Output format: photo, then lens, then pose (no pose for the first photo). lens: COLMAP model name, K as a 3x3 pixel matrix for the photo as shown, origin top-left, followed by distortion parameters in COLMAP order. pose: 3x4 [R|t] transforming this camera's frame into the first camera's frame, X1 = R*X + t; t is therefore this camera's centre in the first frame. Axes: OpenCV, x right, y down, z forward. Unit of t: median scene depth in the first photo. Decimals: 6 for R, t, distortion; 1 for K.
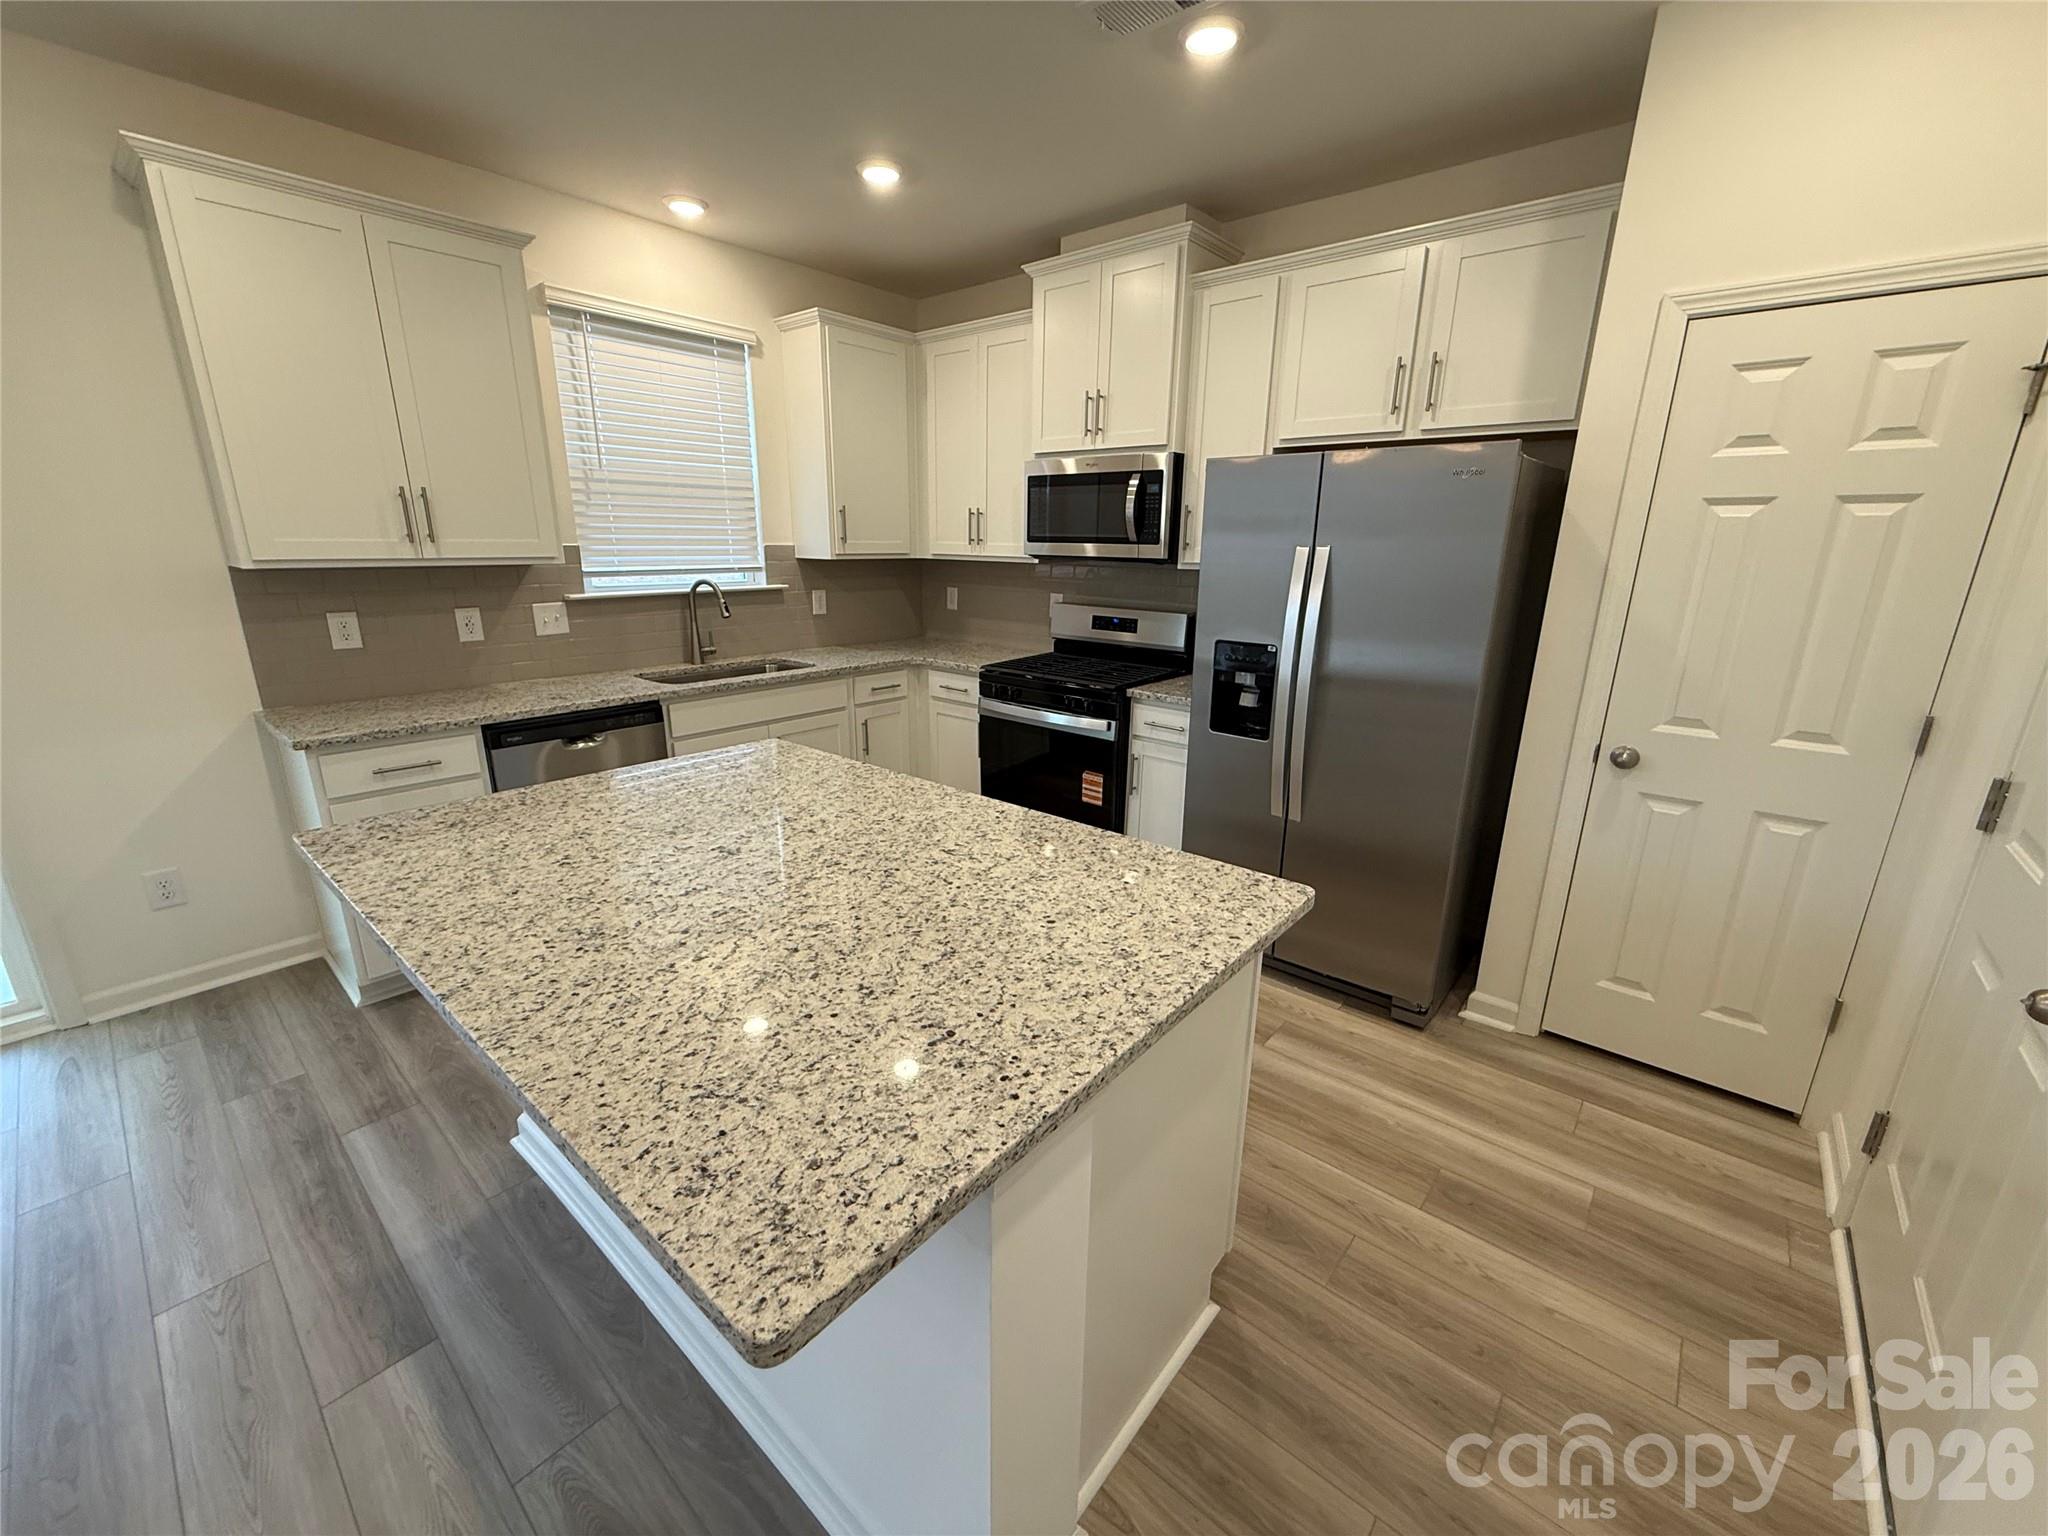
lens RADIAL K [[815.5, 0, 1024.0], [0, 815.5, 768.0], [0, 0, 1]] dist [0.002328, 0.000403]
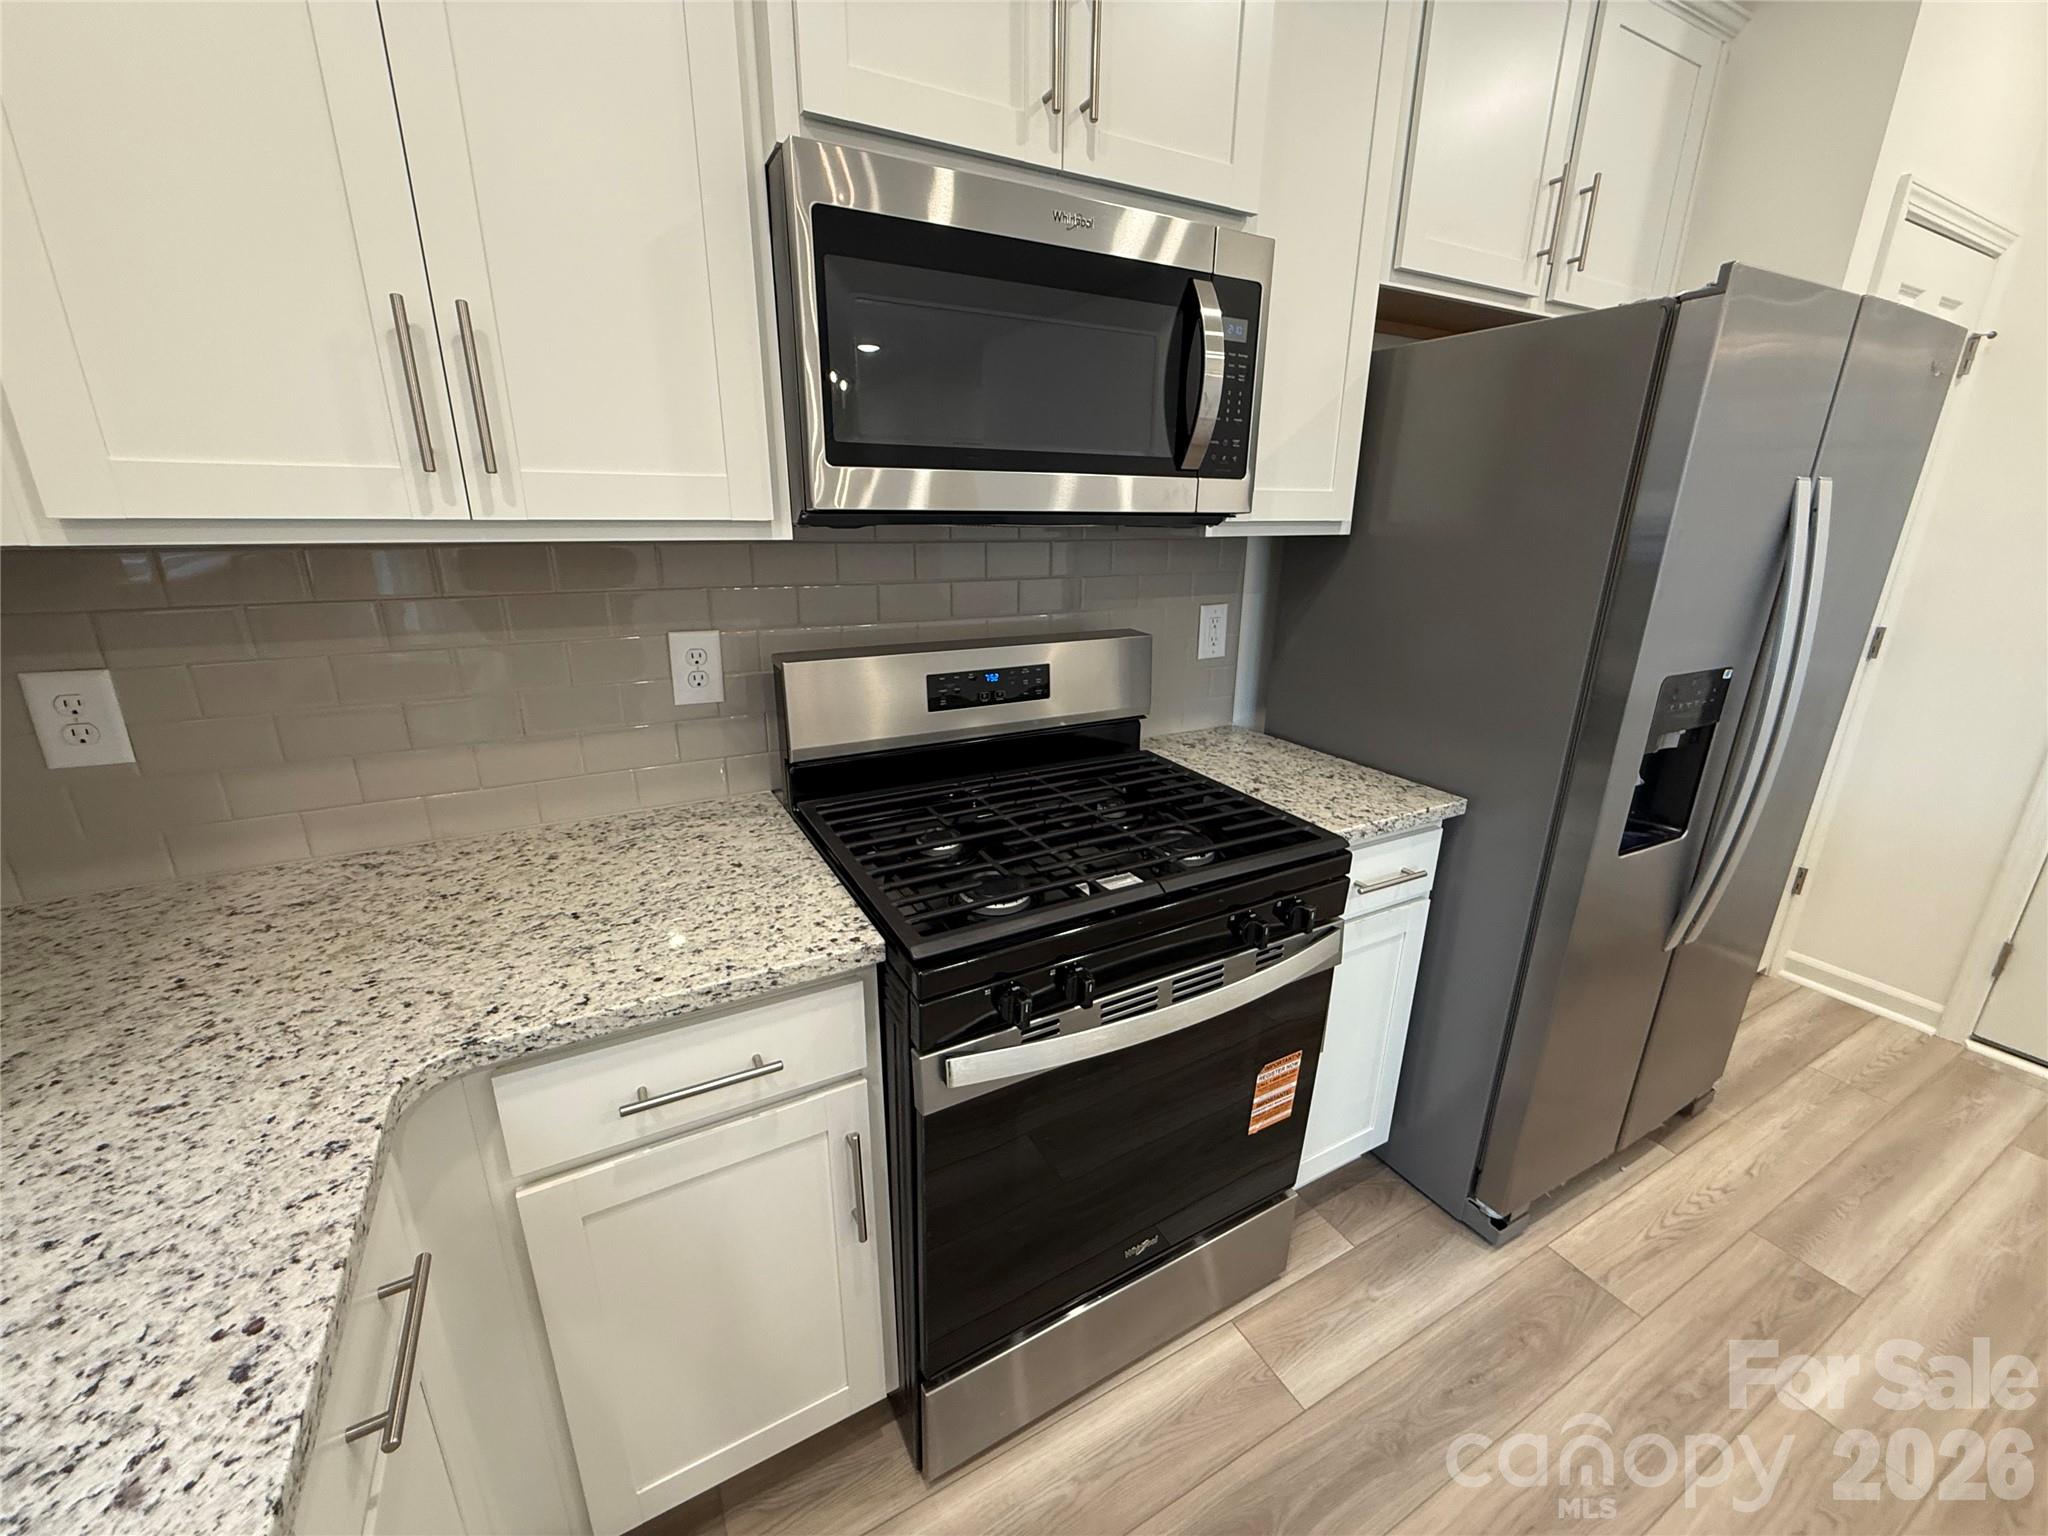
lens RADIAL K [[808.1, 0, 1024.0], [0, 808.1, 768.0], [0, 0, 1]] dist [0.001070, 0.000083]
pose [[0.362040, -0.285065, 0.887505, -0.285092], [0.253625, 0.946298, 0.200488, -0.252316], [-0.896996, 0.152508, 0.414897, 0.979093]]
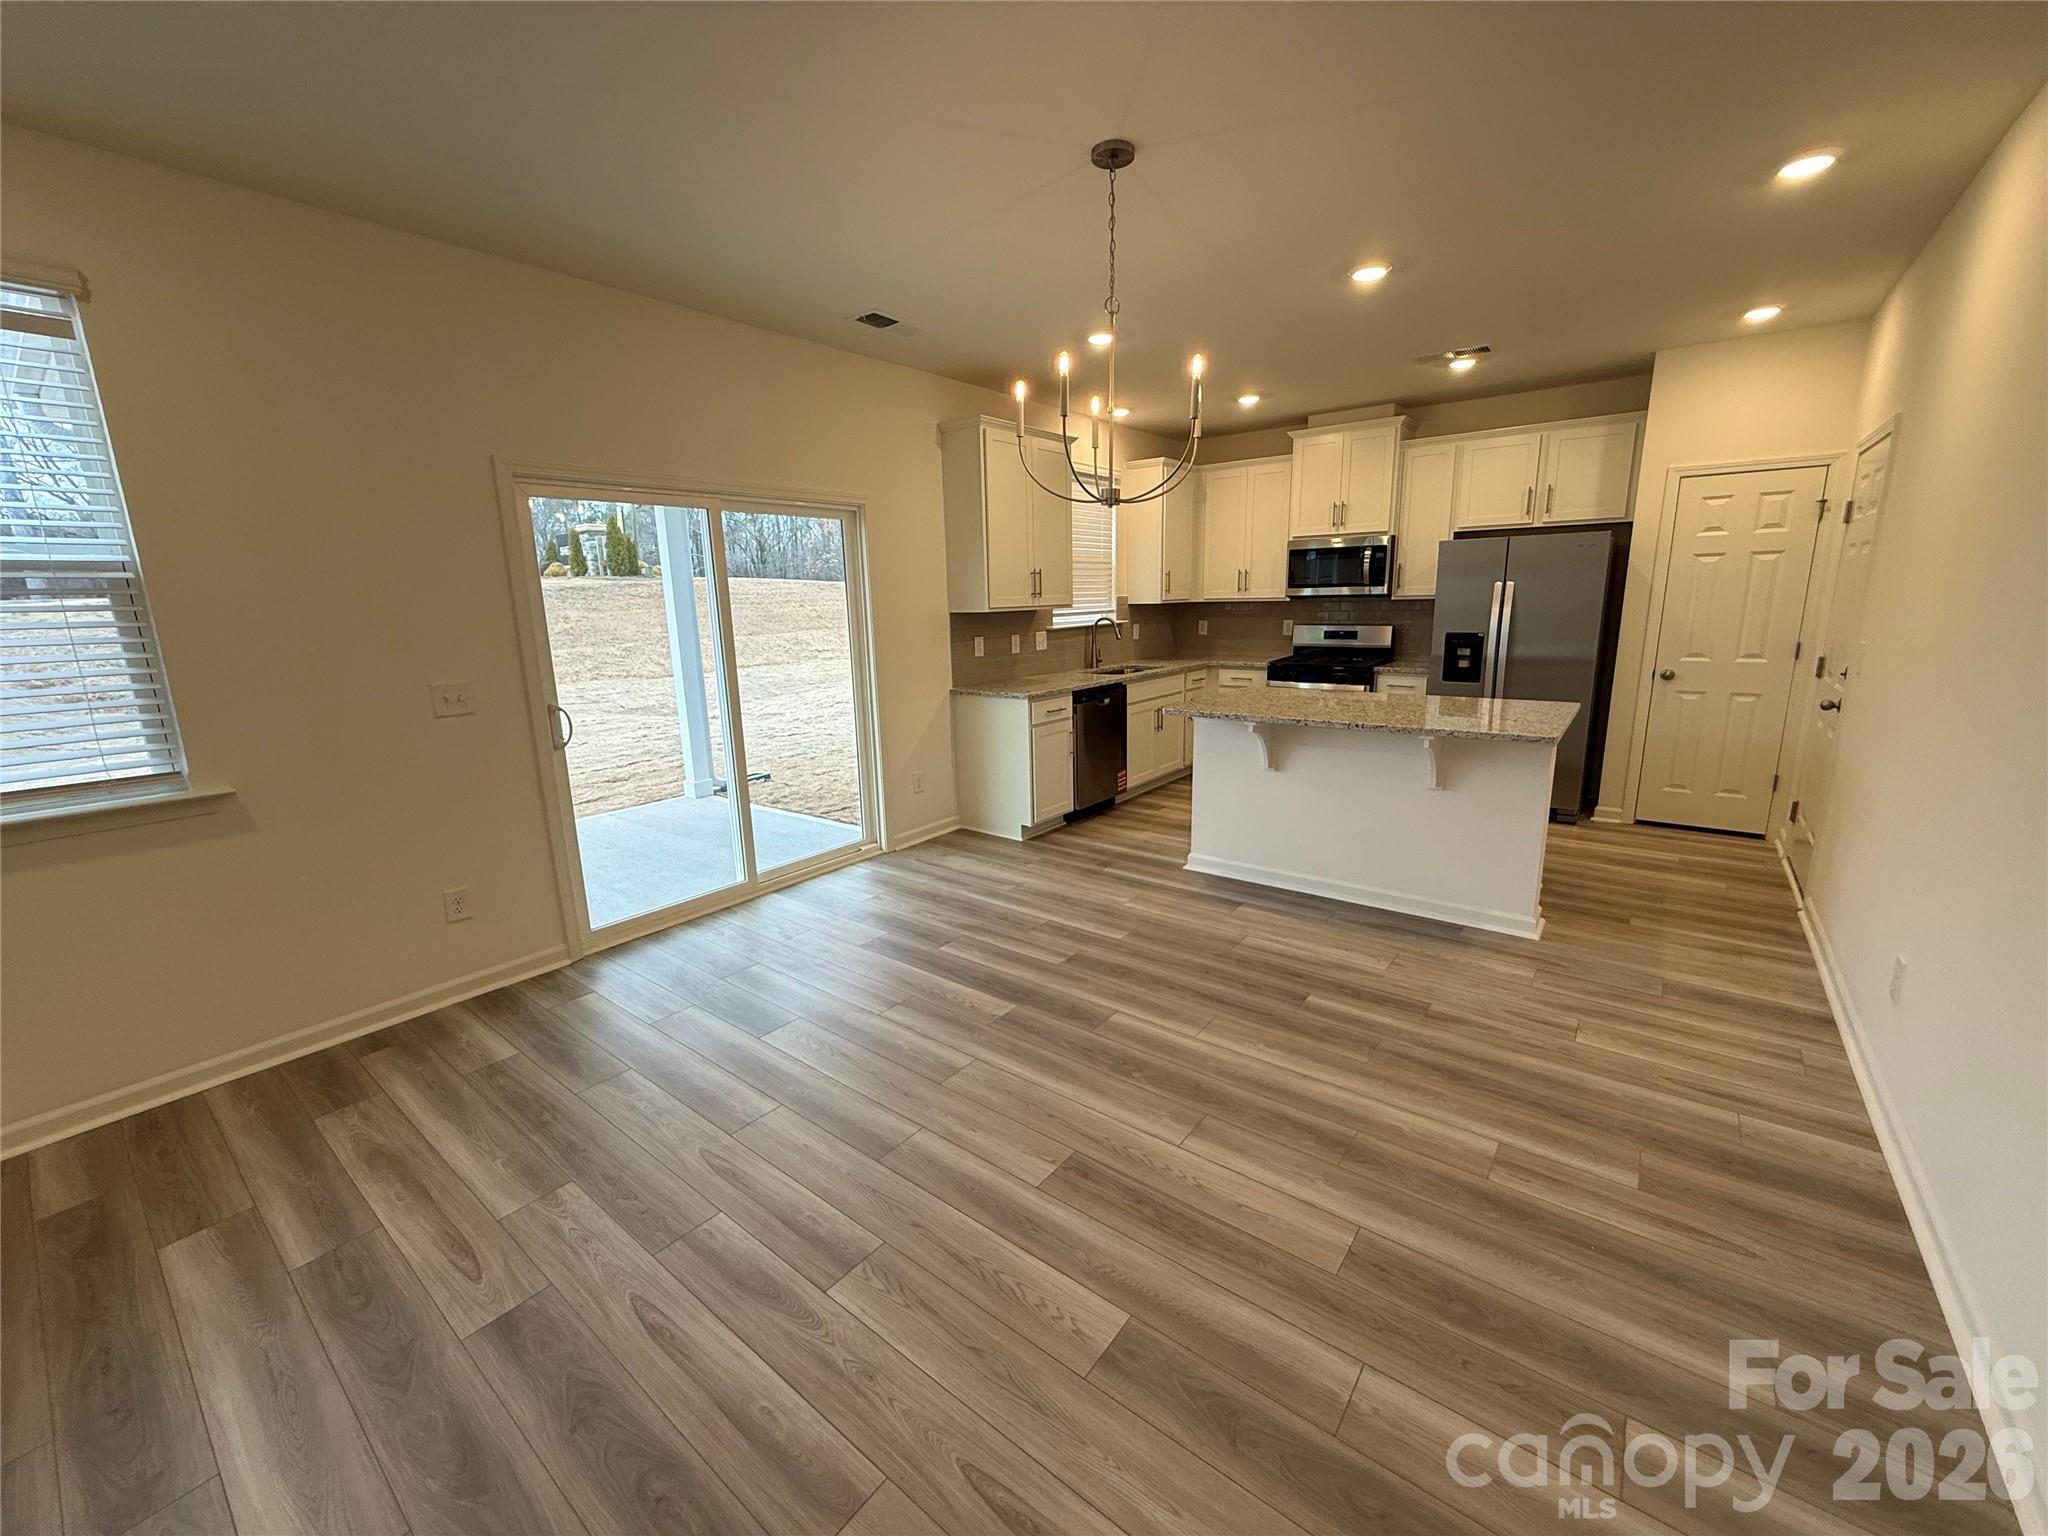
lens RADIAL K [[814.4, 0, 1024.0], [0, 814.4, 768.0], [0, 0, 1]] dist [-0.000046, -0.000102]
pose [[0.998452, -0.043426, 0.034754, -0.711285], [0.045676, 0.996720, -0.066801, 0.205970], [-0.031739, 0.068285, 0.997161, -0.725746]]
